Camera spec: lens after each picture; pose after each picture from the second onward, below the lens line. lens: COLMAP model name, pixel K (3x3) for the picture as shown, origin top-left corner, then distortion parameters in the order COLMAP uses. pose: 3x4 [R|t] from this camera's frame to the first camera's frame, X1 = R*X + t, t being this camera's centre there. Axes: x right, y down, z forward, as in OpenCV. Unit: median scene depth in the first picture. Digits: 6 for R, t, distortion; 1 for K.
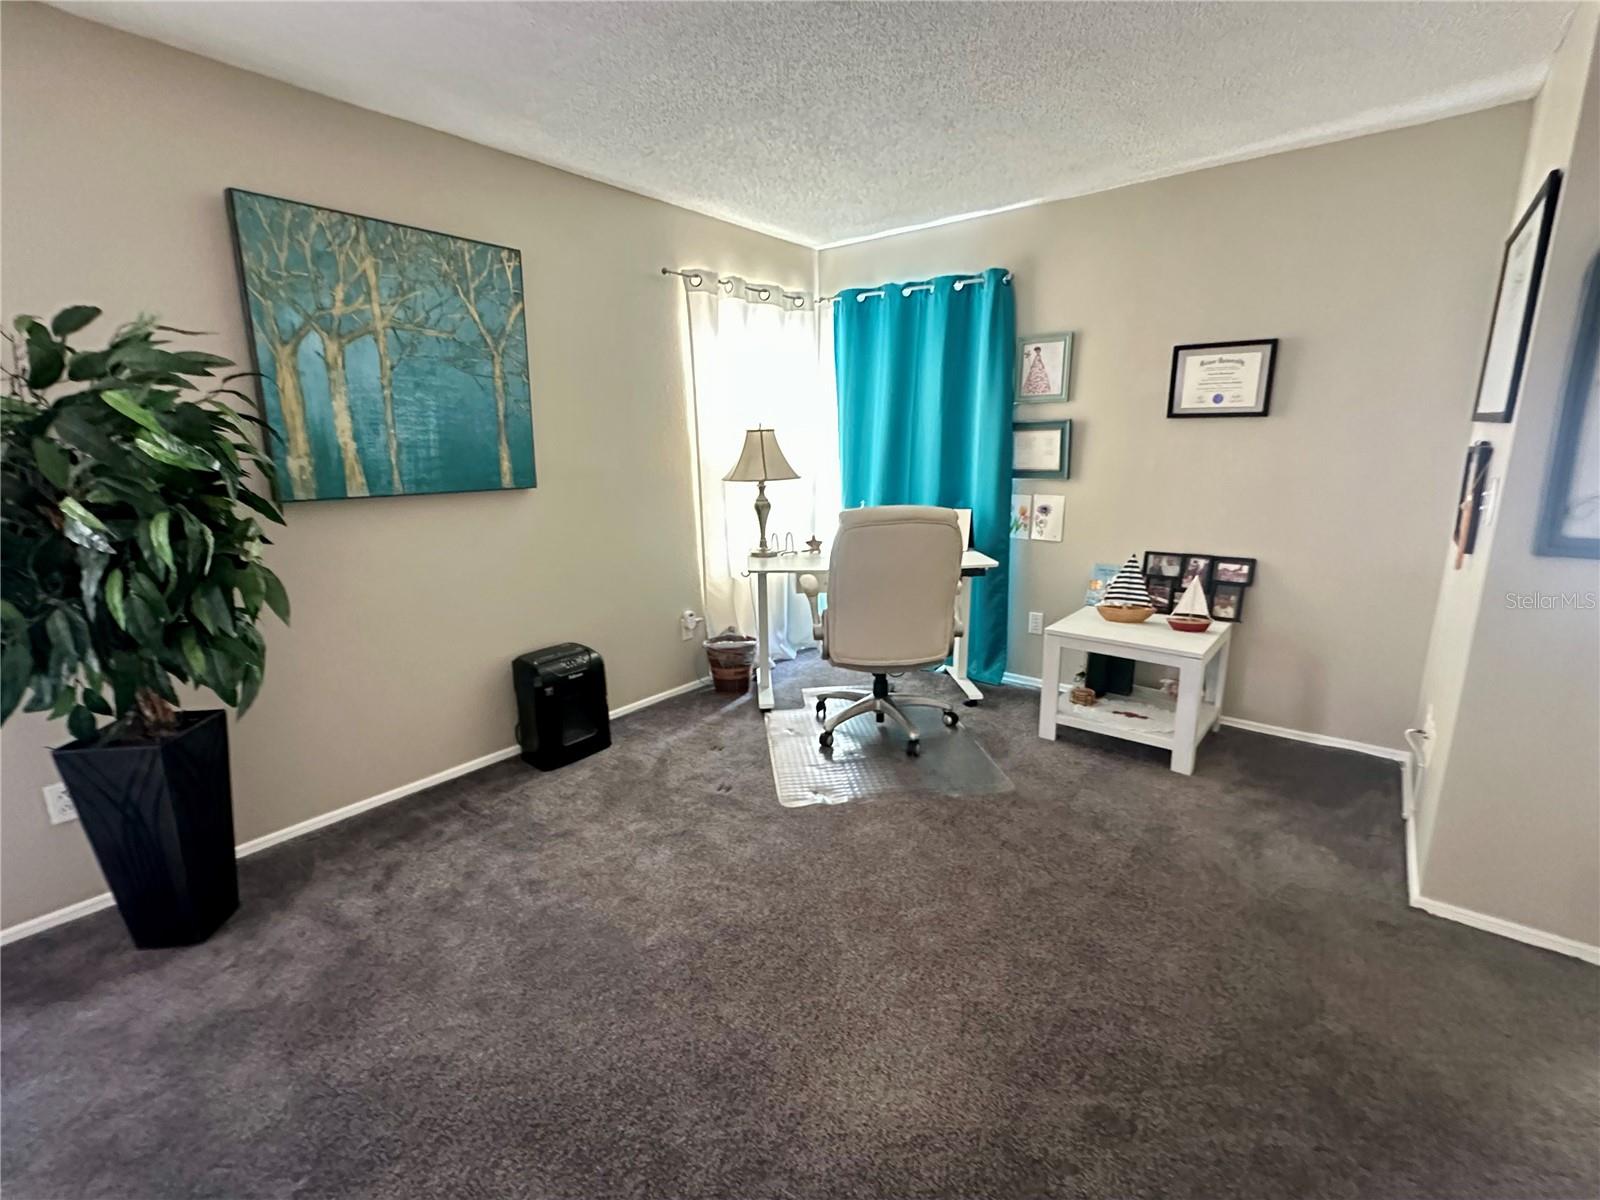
lens RADIAL K [[707.3, 0, 798.7], [0, 707.3, 595.6], [0, 0, 1]] dist [-0.000425, 0.000723]
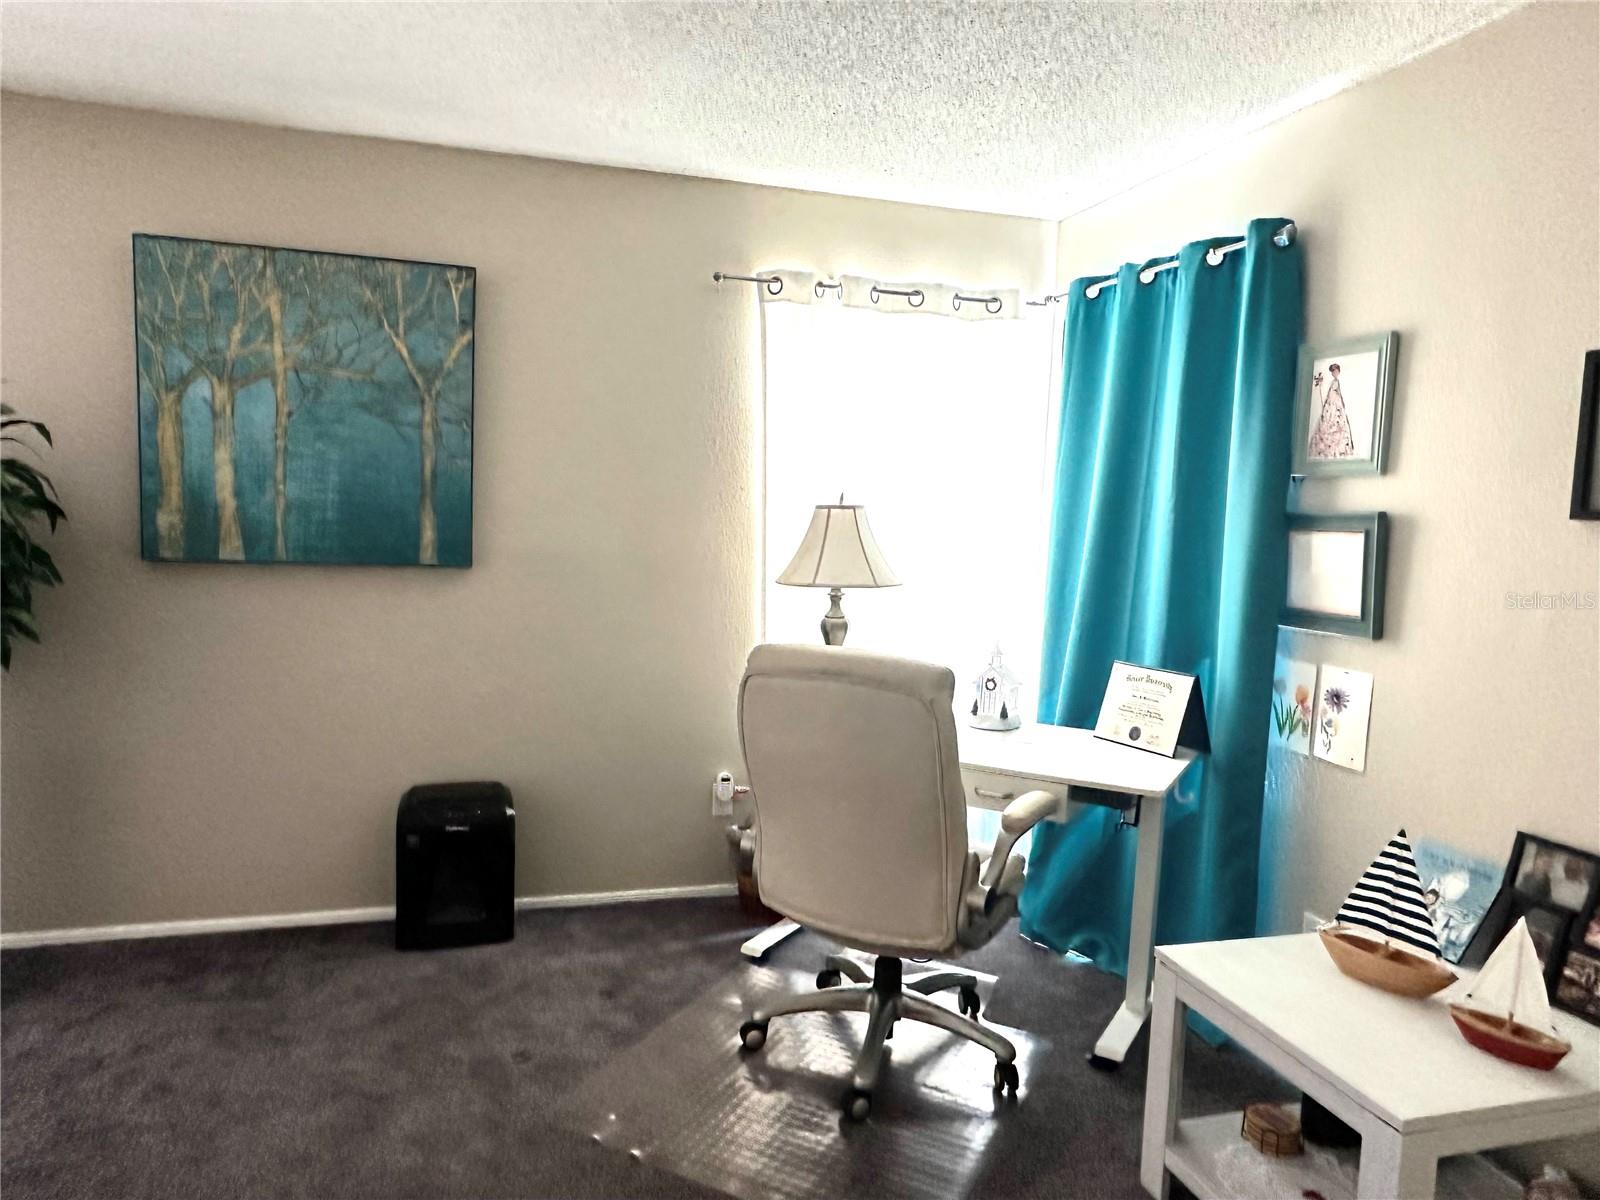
lens RADIAL K [[1048.0, 0, 799.0], [0, 1048.0, 604.0], [0, 0, 1]] dist [-0.003740, 0.003002]
pose [[0.821772, 0.095177, -0.561811, 0.538803], [-0.166589, 0.983004, -0.077141, -0.086360], [0.544921, 0.156984, 0.823661, 0.276214]]
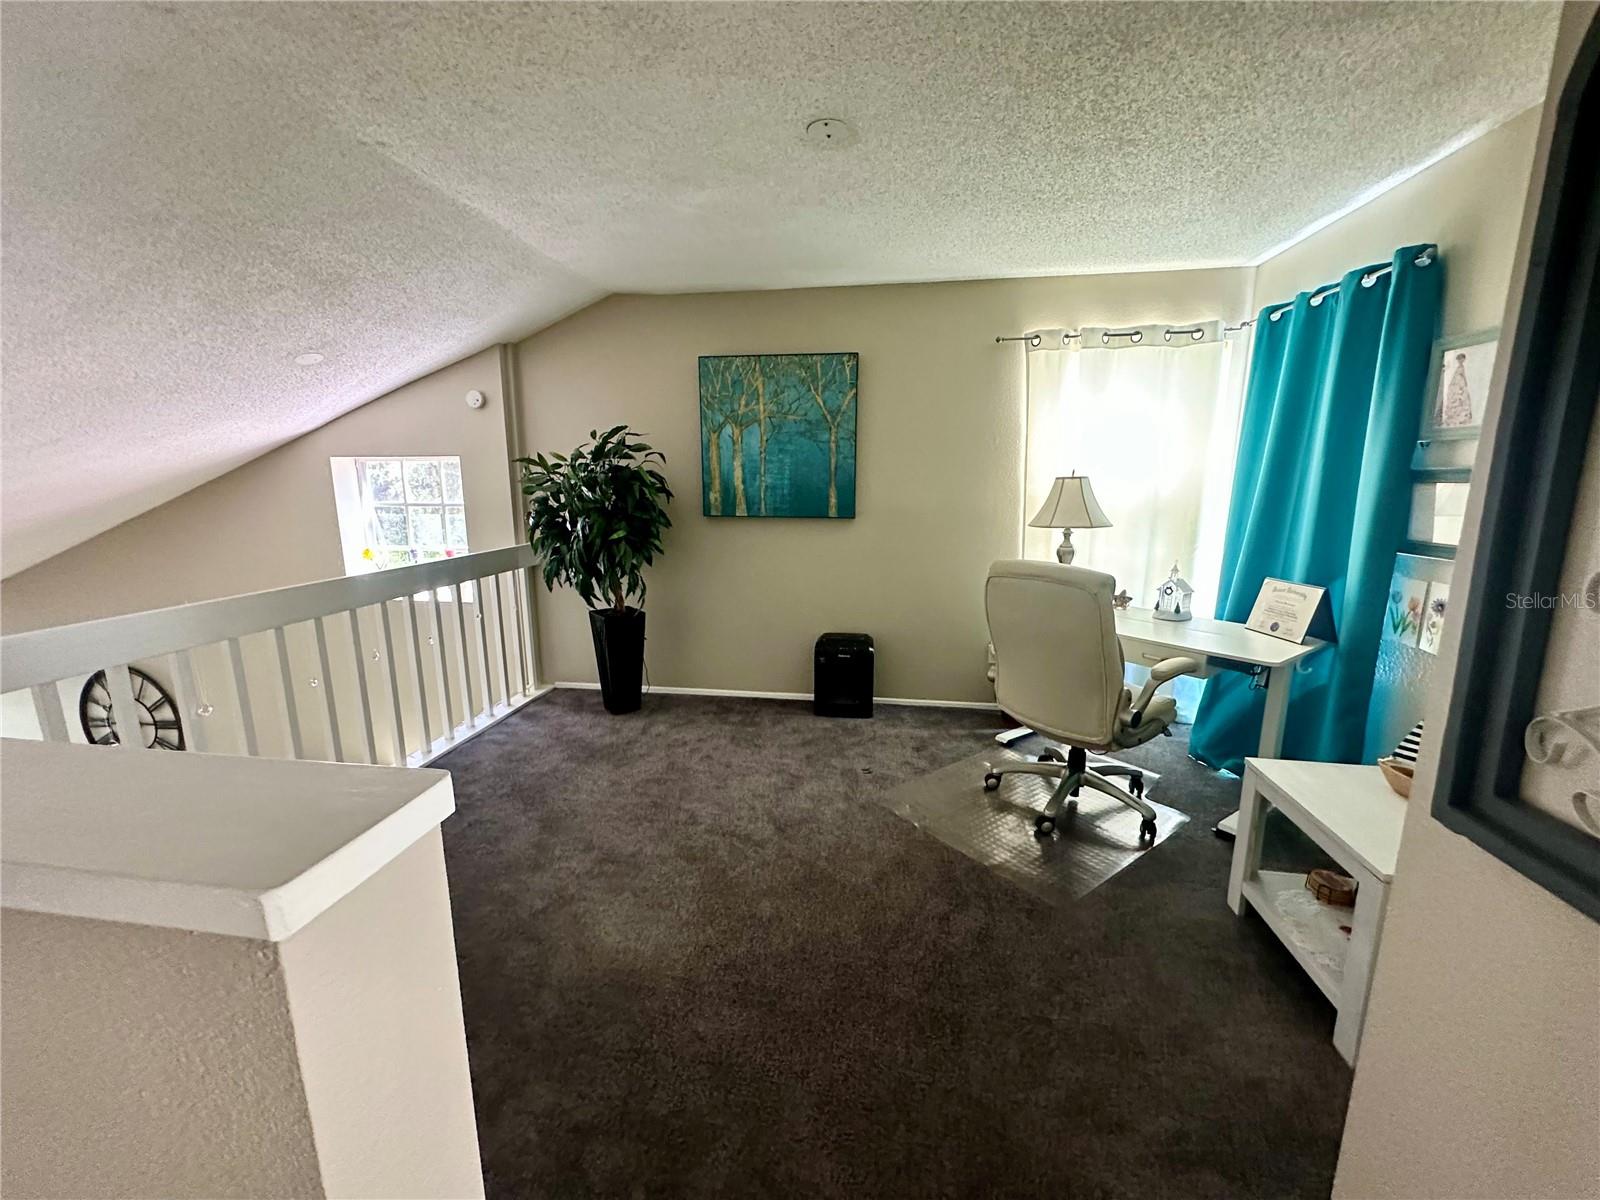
lens RADIAL K [[640.8, 0, 799.7], [0, 640.8, 595.9], [0, 0, 1]] dist [-0.002764, 0.000052]
pose [[0.502588, 0.168333, -0.847980, 0.666876], [-0.191113, 0.978227, 0.080919, -0.083456], [0.843138, 0.121391, 0.523815, 0.262005]]
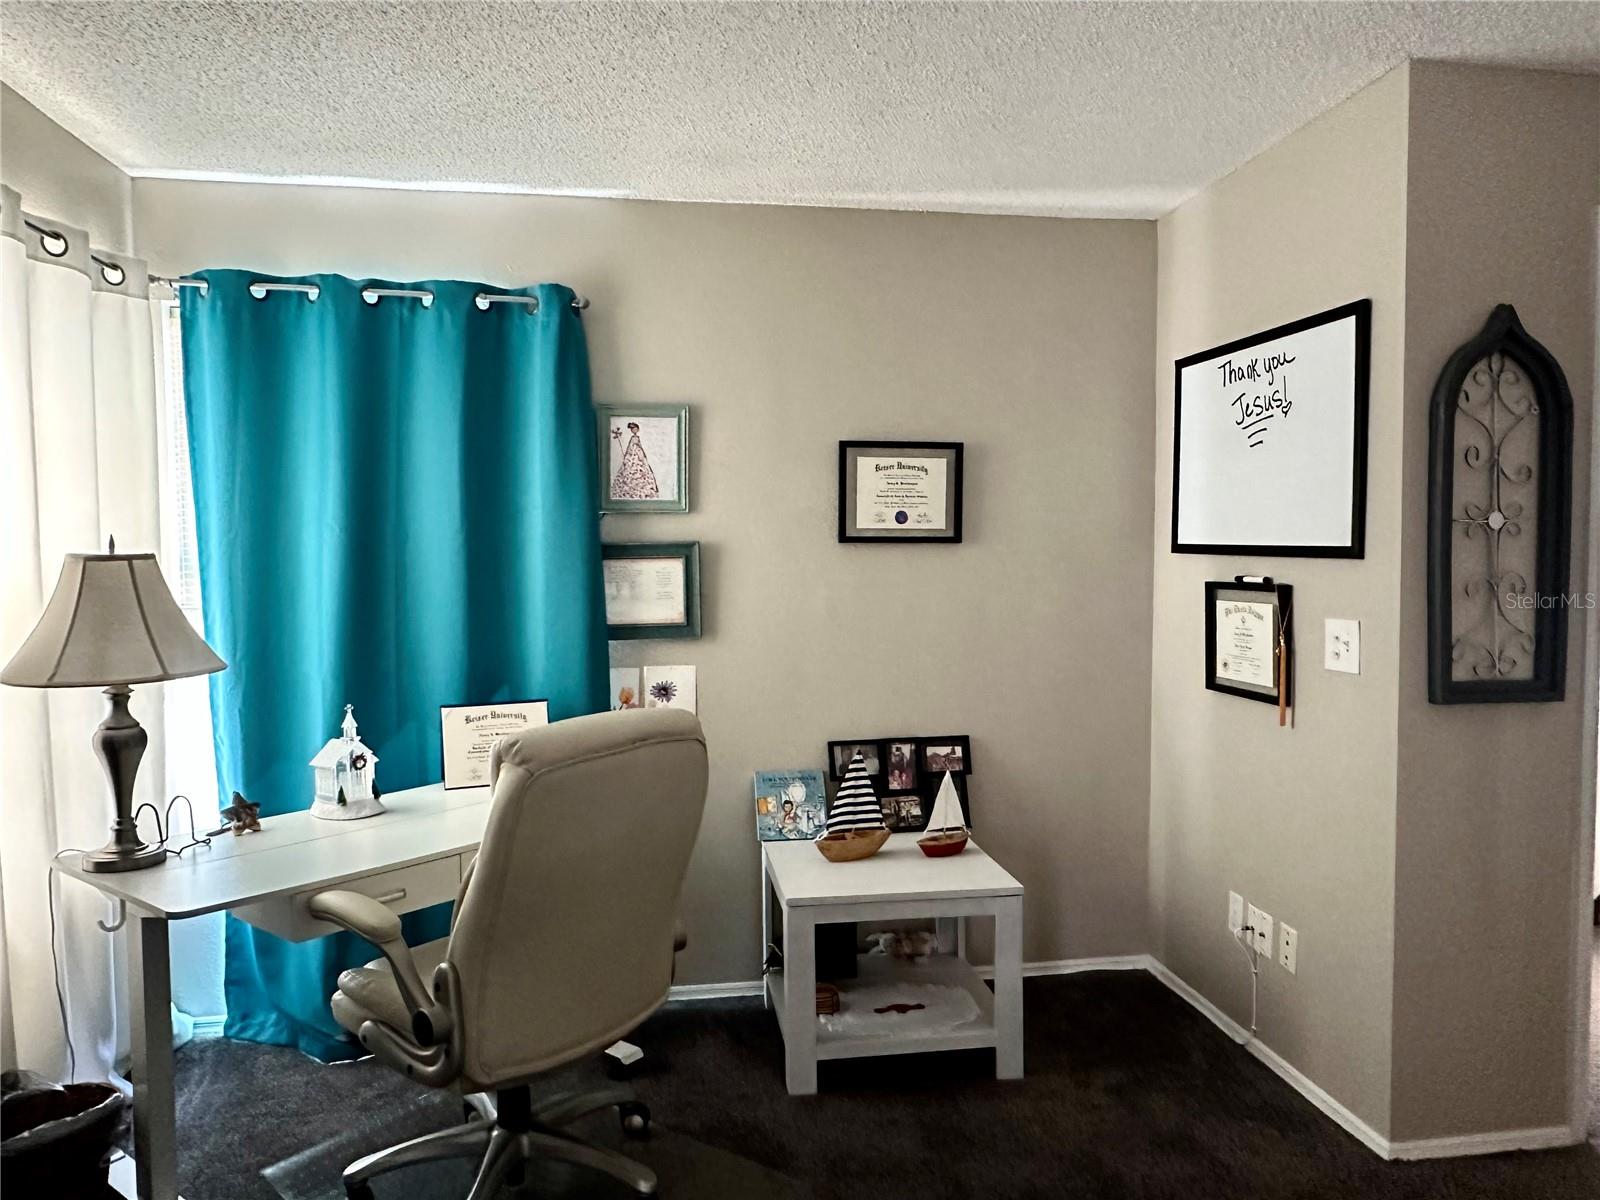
lens RADIAL K [[1123.9, 0, 794.1], [0, 1123.9, 601.4], [0, 0, 1]] dist [0.020997, -0.026257]
pose [[0.678446, -0.026333, 0.734179, -0.322352], [0.159096, 0.980908, -0.111837, -0.089267], [-0.717217, 0.192680, 0.669682, 0.348405]]
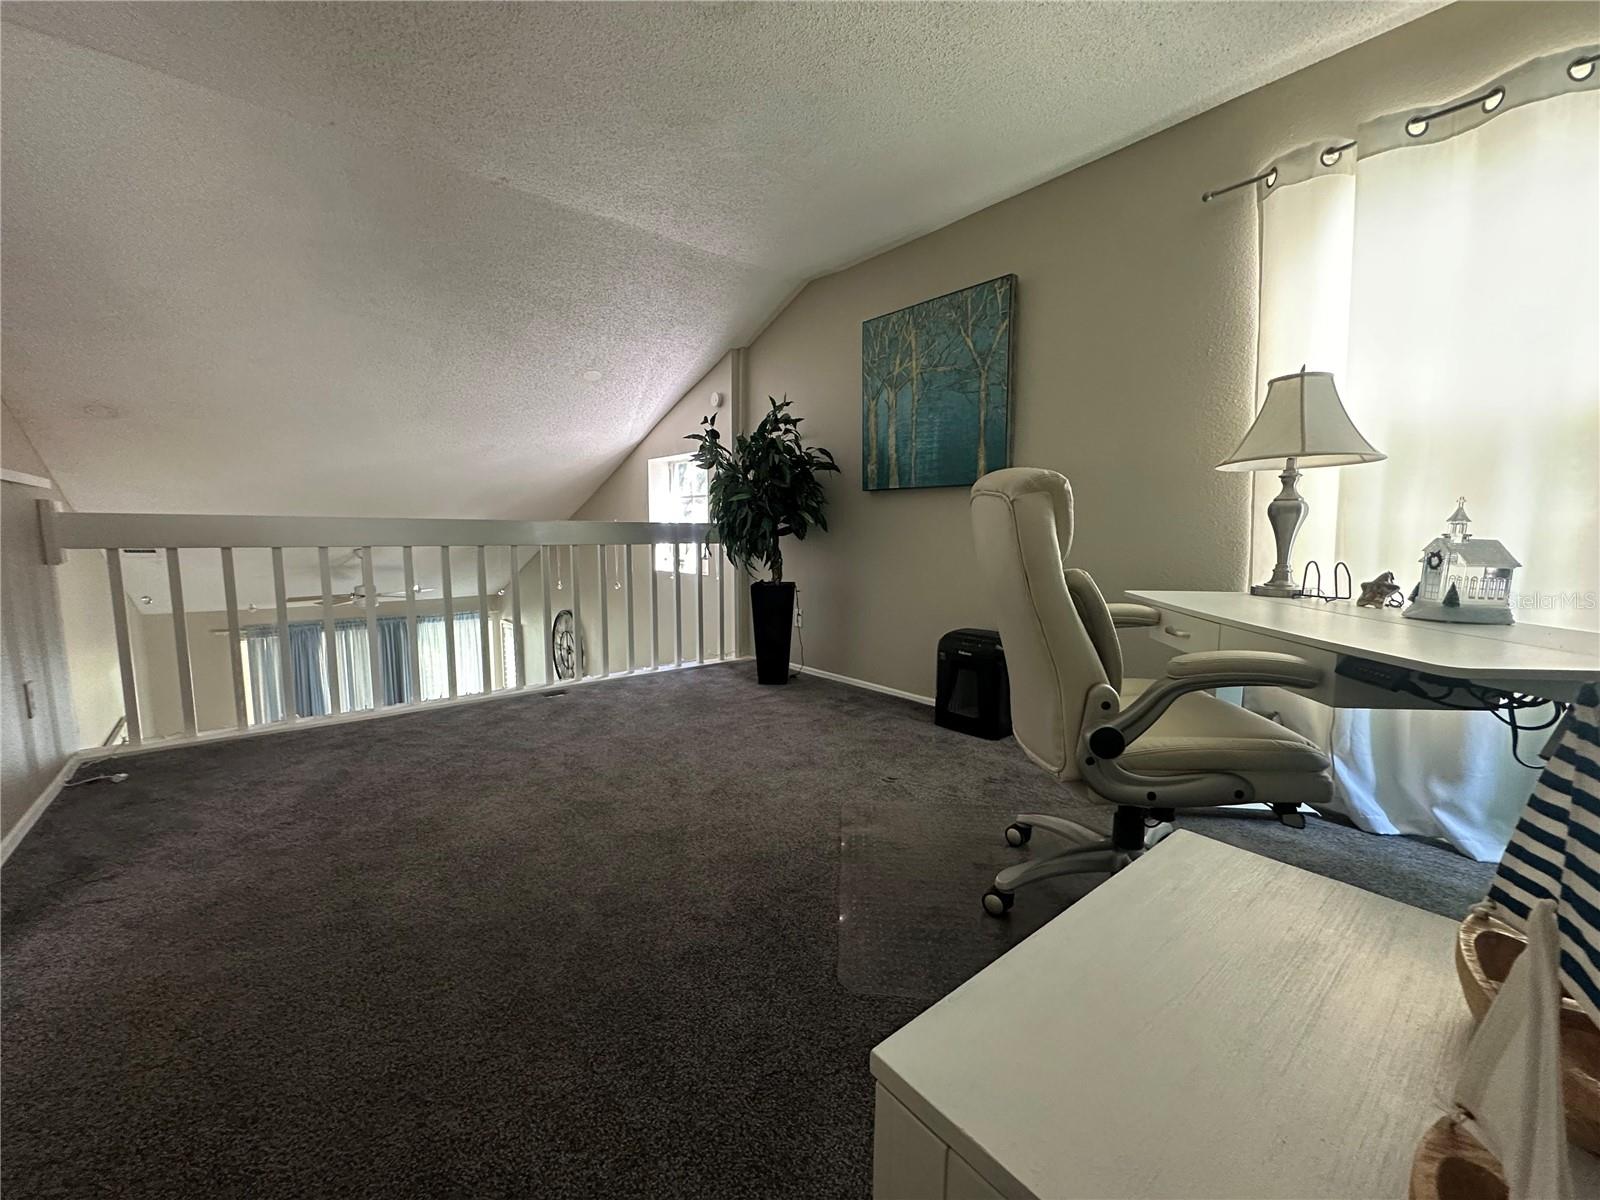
lens RADIAL K [[640.8, 0, 799.0], [0, 640.8, 597.3], [0, 0, 1]] dist [-0.002764, 0.000052]
pose [[-0.188263, 0.112394, -0.975666, 0.675000], [-0.214943, 0.964631, 0.152598, -0.064030], [0.958309, 0.238442, -0.157446, 0.882540]]
